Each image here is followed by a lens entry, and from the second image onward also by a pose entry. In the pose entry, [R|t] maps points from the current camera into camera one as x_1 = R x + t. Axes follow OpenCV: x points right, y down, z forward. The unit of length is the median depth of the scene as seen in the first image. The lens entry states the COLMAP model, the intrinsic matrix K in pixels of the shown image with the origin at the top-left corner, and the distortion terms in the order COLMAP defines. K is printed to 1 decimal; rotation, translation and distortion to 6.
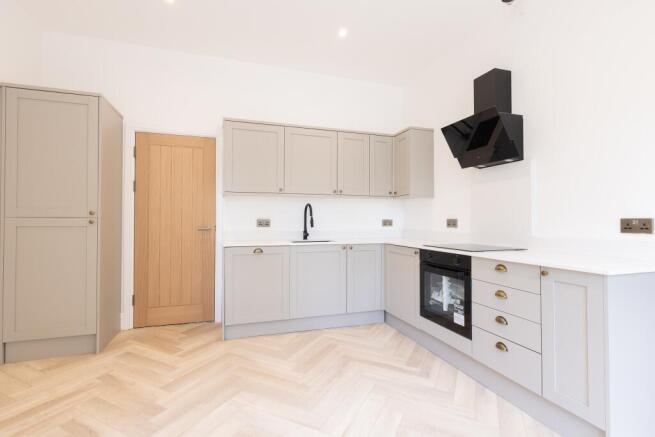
lens RADIAL K [[290.8, 0, 312.7], [0, 290.8, 214.2], [0, 0, 1]] dist [0.000007, -0.000139]
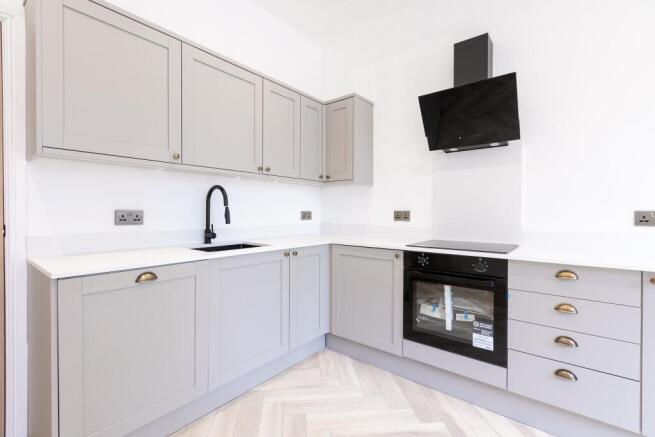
lens RADIAL K [[290.8, 0, 312.7], [0, 290.8, 214.2], [0, 0, 1]] dist [0.000007, -0.000139]
pose [[0.841470, -0.004572, 0.540284, -0.230214], [-0.011625, 0.999580, 0.026564, 0.007719], [-0.540178, -0.028634, 0.841063, 0.486266]]
